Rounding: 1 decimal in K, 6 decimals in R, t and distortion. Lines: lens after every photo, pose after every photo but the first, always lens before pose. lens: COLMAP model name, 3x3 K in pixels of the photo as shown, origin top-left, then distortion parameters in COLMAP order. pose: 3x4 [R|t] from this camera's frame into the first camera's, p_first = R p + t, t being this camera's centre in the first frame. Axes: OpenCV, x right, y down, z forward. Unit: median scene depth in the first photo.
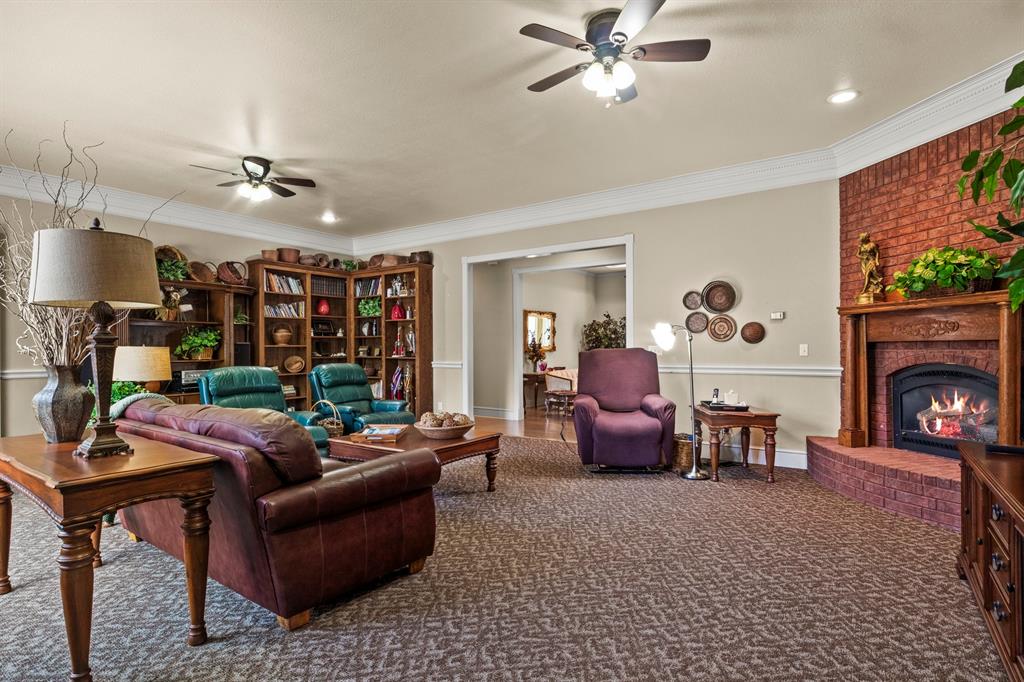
lens RADIAL K [[507.8, 0, 519.2], [0, 507.8, 361.9], [0, 0, 1]] dist [0.000507, 0.000398]
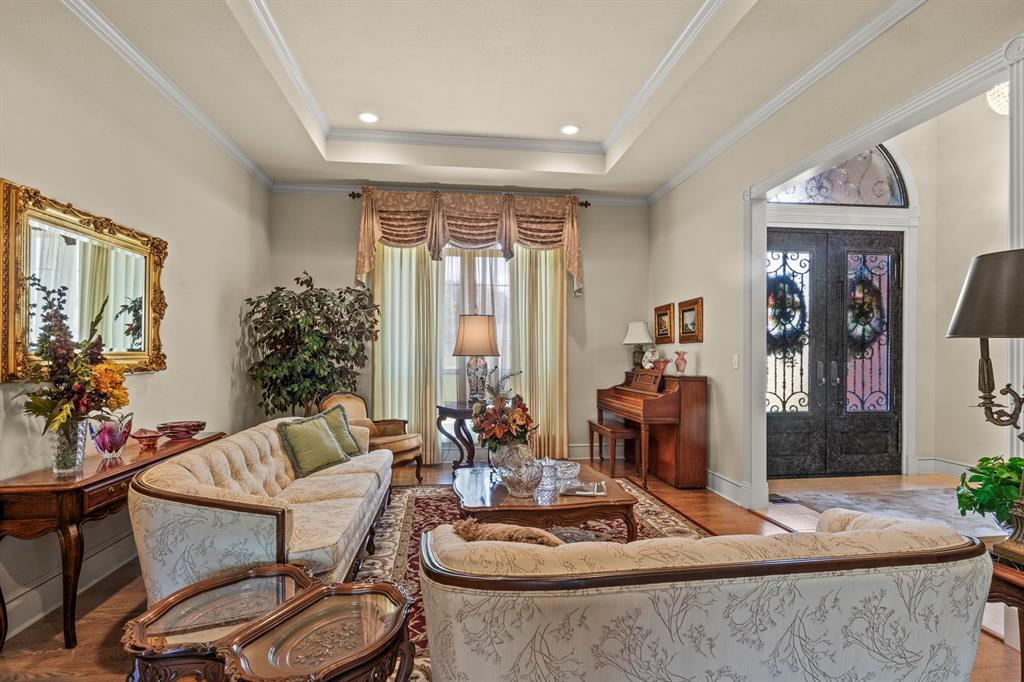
lens RADIAL K [[507.8, 0, 511.2], [0, 507.8, 357.0], [0, 0, 1]] dist [0.000507, 0.000398]
pose [[0.751758, 0.002707, 0.659434, 0.029973], [0.015830, 0.999629, -0.022150, -0.020027], [-0.659249, 0.027090, 0.751436, 0.683319]]
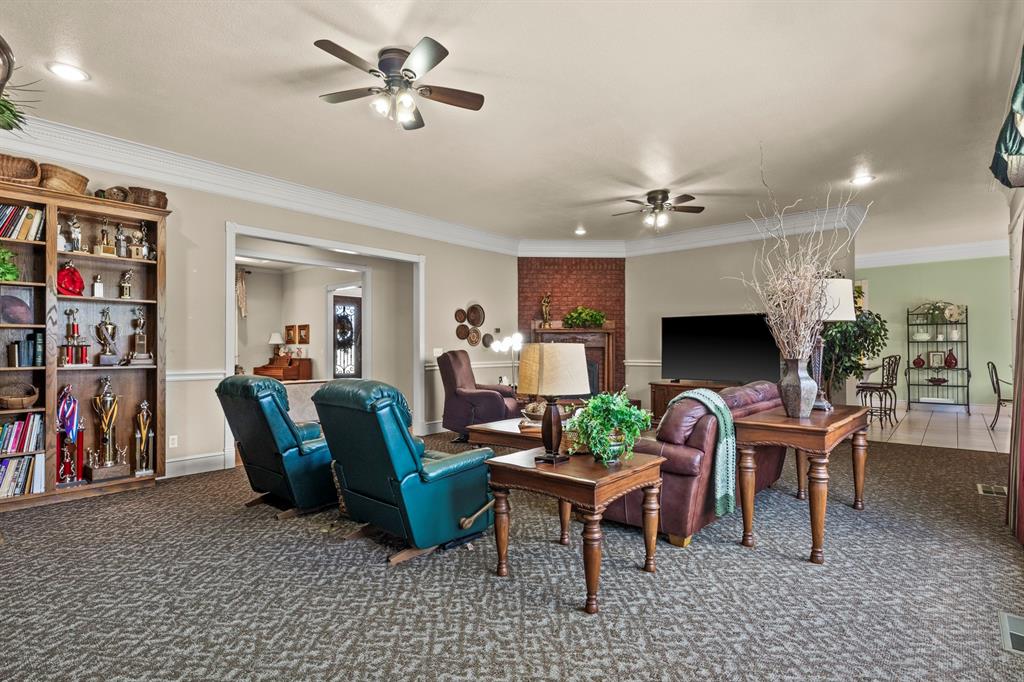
lens RADIAL K [[507.8, 0, 516.8], [0, 507.8, 342.2], [0, 0, 1]] dist [0.000507, 0.000398]
pose [[0.118931, 0.019117, 0.992719, -0.531974], [0.031125, 0.999251, -0.022971, -0.006344], [-0.992415, 0.033631, 0.118246, 0.360823]]
